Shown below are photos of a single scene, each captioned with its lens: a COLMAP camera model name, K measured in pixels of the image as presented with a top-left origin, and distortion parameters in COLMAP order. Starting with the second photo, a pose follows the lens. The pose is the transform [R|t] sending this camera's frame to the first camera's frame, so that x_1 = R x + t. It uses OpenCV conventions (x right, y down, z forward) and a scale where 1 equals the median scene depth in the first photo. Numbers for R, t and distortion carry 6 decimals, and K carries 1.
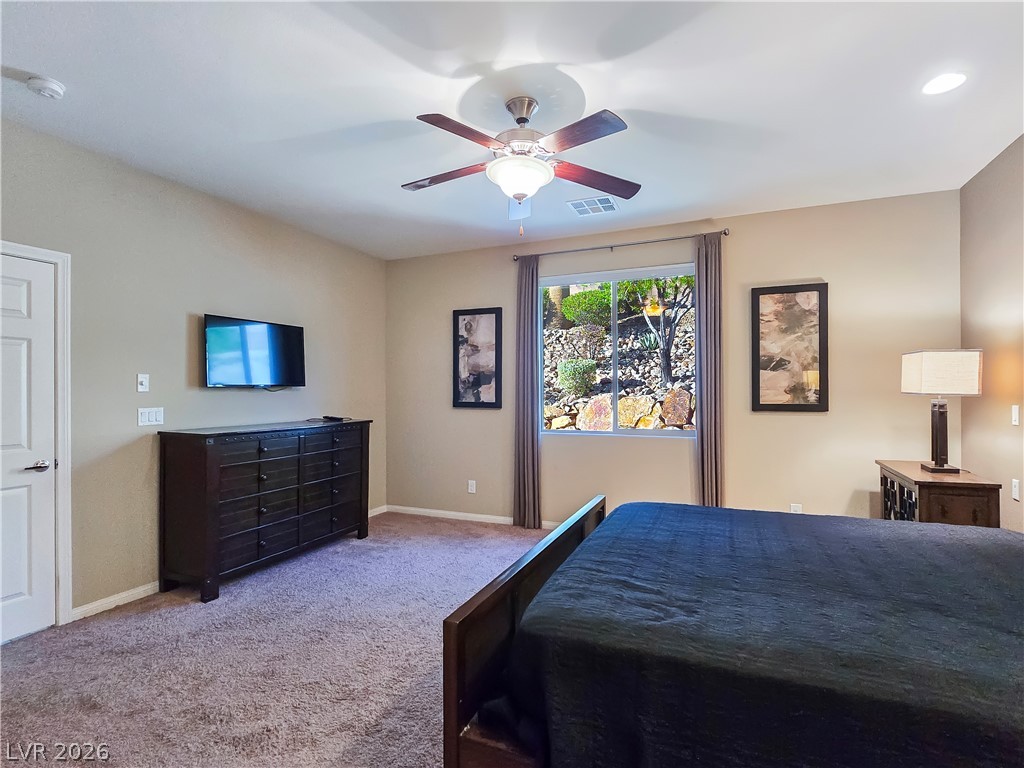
lens RADIAL K [[527.9, 0, 507.3], [0, 527.9, 382.7], [0, 0, 1]] dist [-0.002266, -0.002694]
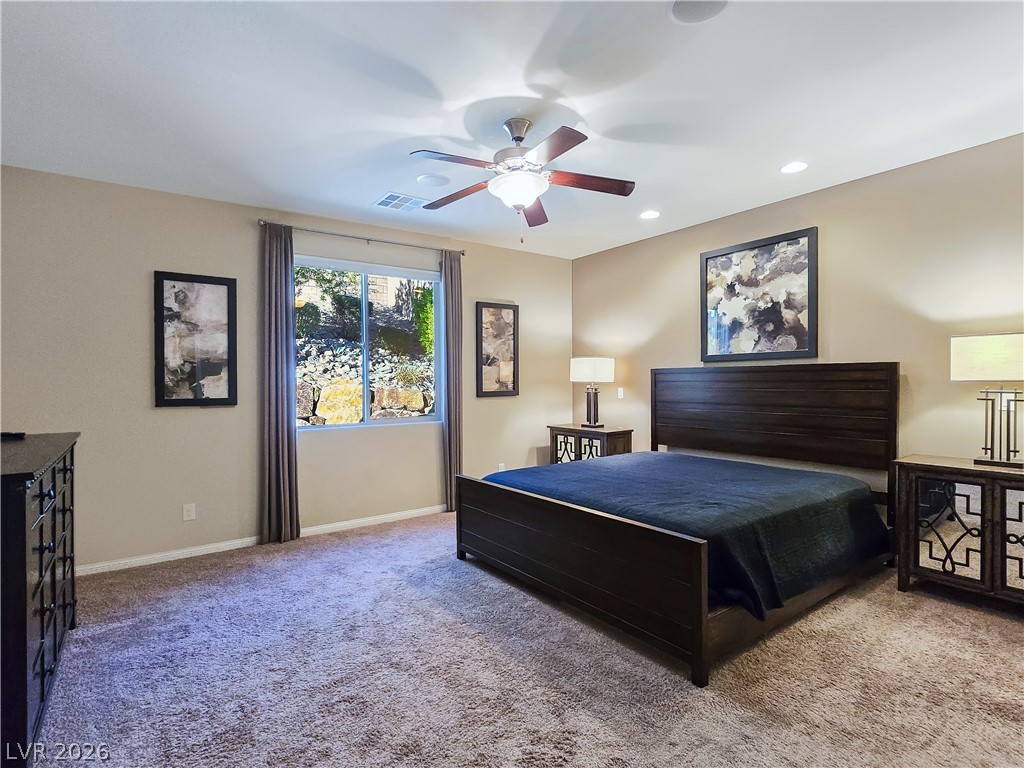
lens RADIAL K [[527.9, 0, 515.3], [0, 527.9, 383.7], [0, 0, 1]] dist [-0.002266, -0.002694]
pose [[0.495484, -0.007911, 0.868581, -0.484346], [-0.004139, 0.999926, 0.011469, 0.004563], [-0.868607, -0.009278, 0.495415, 0.227433]]
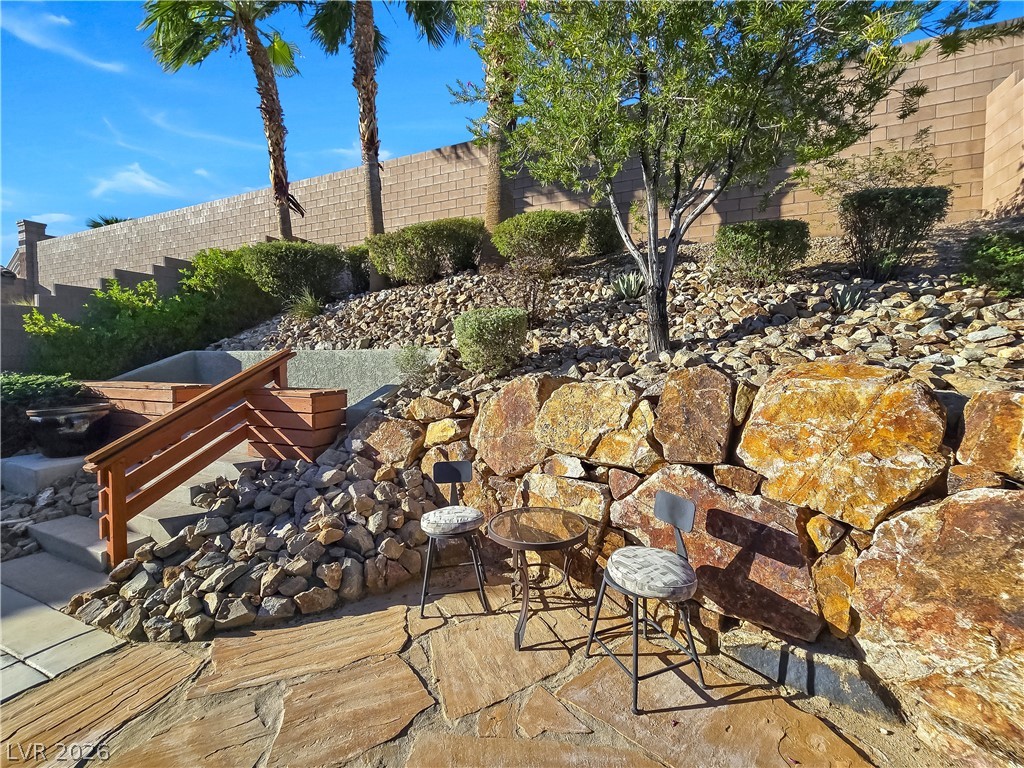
lens RADIAL K [[412.4, 0, 519.5], [0, 412.4, 379.0], [0, 0, 1]] dist [-0.014722, 0.000027]
pose [[0.999968, 0.004613, 0.006551, 0.275884], [-0.004978, 0.998369, 0.056869, 0.006910], [-0.006278, -0.056900, 0.998360, 1.010850]]
